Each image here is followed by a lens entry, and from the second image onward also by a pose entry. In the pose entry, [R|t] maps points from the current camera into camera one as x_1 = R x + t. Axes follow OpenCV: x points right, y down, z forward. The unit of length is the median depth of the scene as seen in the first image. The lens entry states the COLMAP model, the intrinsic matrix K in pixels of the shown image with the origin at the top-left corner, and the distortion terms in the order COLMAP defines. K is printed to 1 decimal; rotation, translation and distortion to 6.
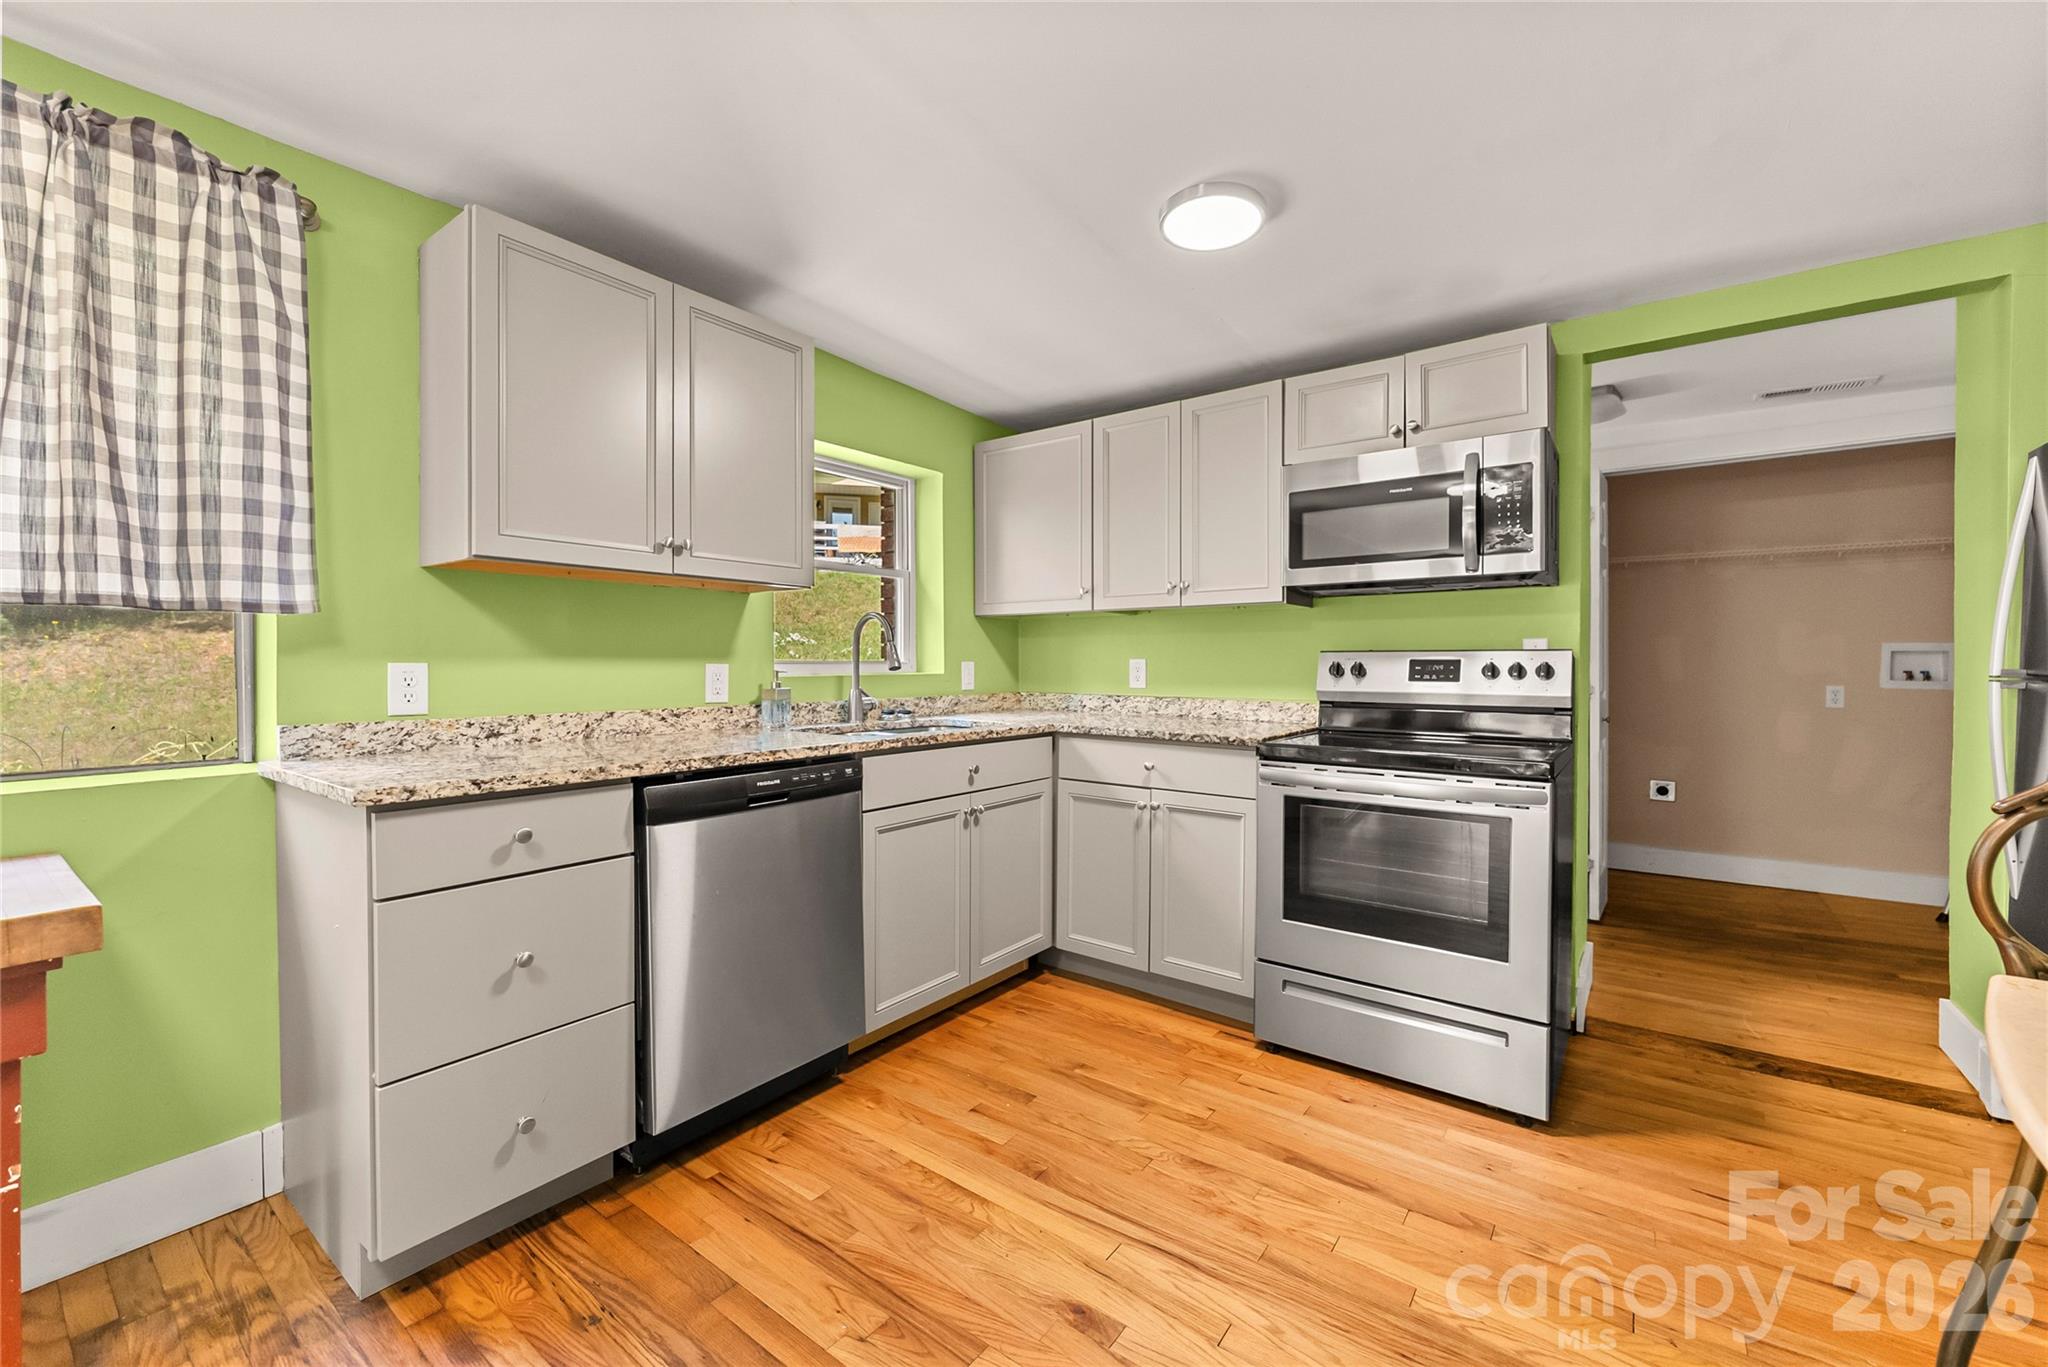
lens RADIAL K [[826.3, 0, 1021.6], [0, 826.3, 671.8], [0, 0, 1]] dist [-0.002466, -0.000446]
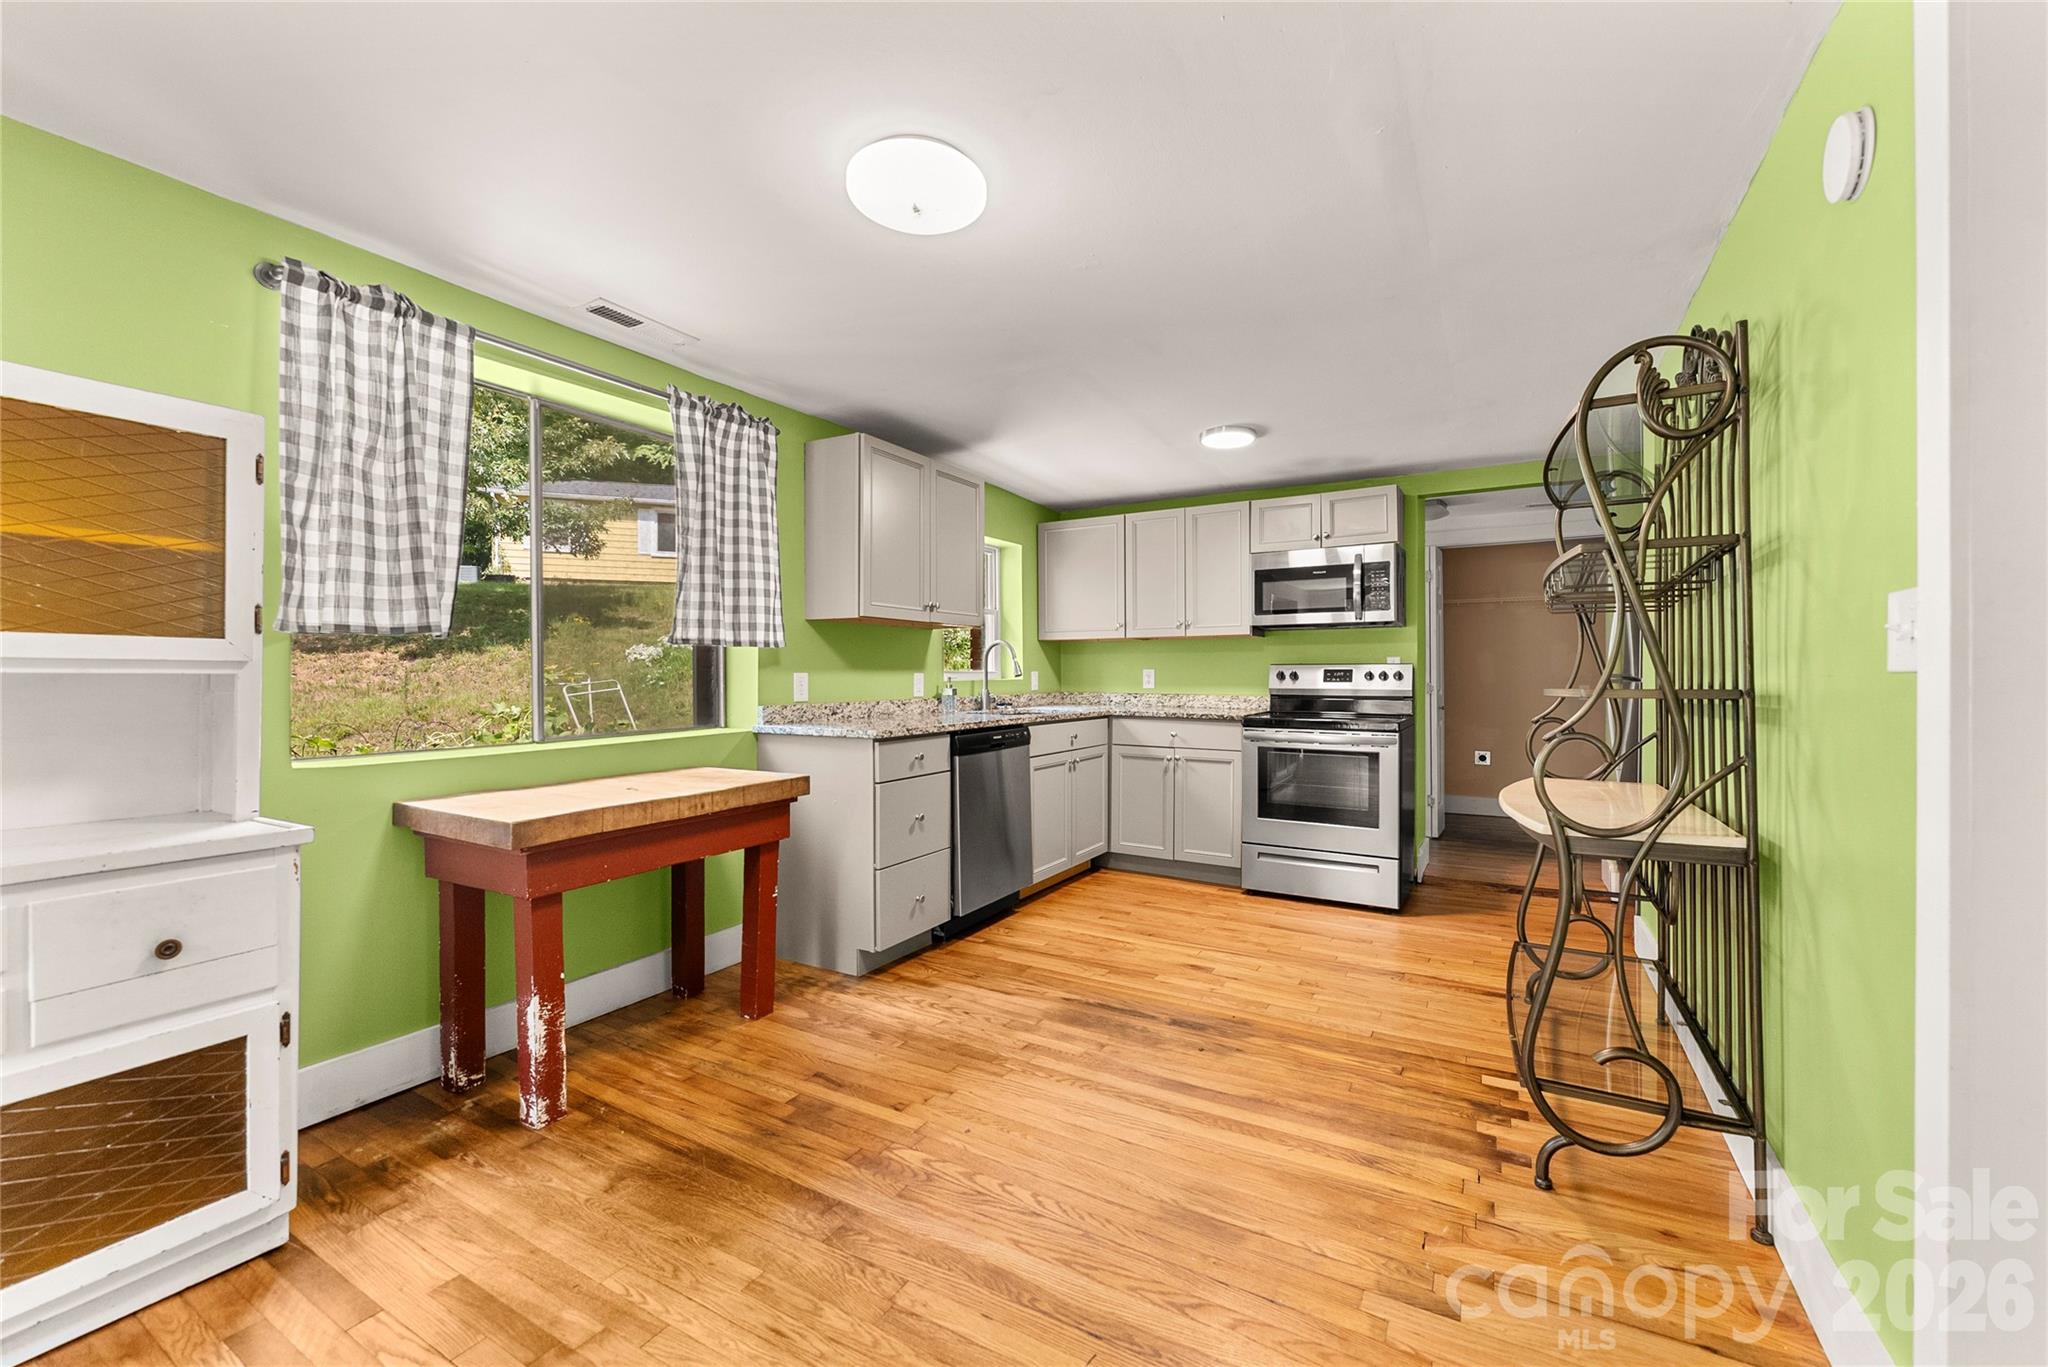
lens RADIAL K [[826.3, 0, 1016.8], [0, 826.3, 674.7], [0, 0, 1]] dist [-0.002466, -0.000446]
pose [[0.994102, -0.003068, 0.108408, -0.368474], [0.003938, 0.999962, -0.007814, 0.007611], [-0.108380, 0.008195, 0.994076, -0.667449]]
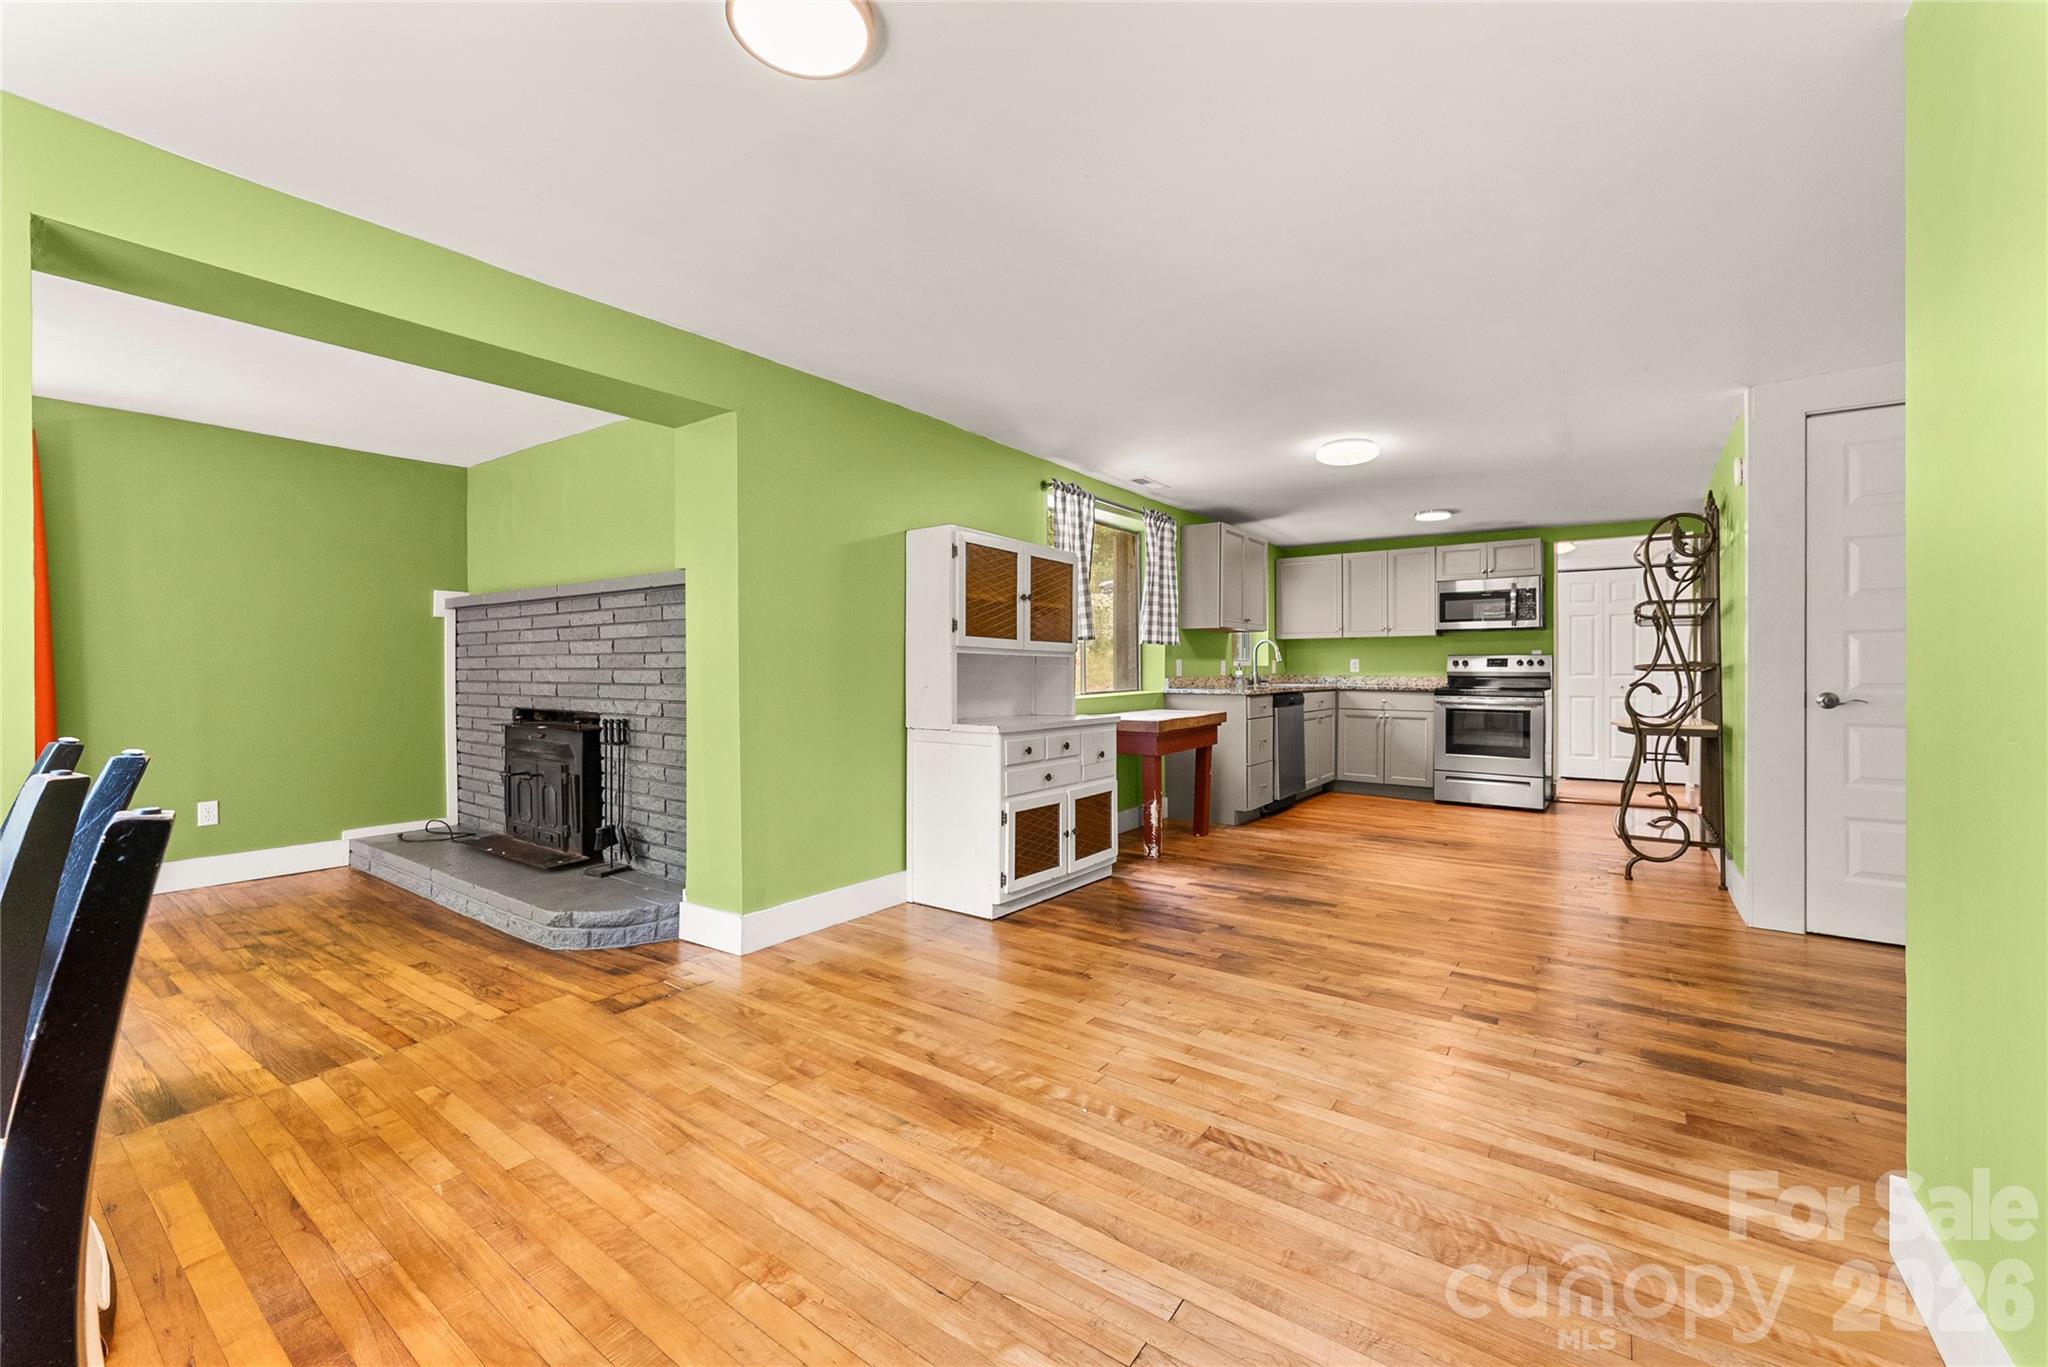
lens RADIAL K [[826.3, 0, 1014.5], [0, 826.3, 670.9], [0, 0, 1]] dist [-0.002466, -0.000446]
pose [[0.999977, -0.001803, 0.006554, -1.086279], [0.001841, 0.999981, -0.005850, 0.038439], [-0.006544, 0.005861, 0.999961, -1.659964]]
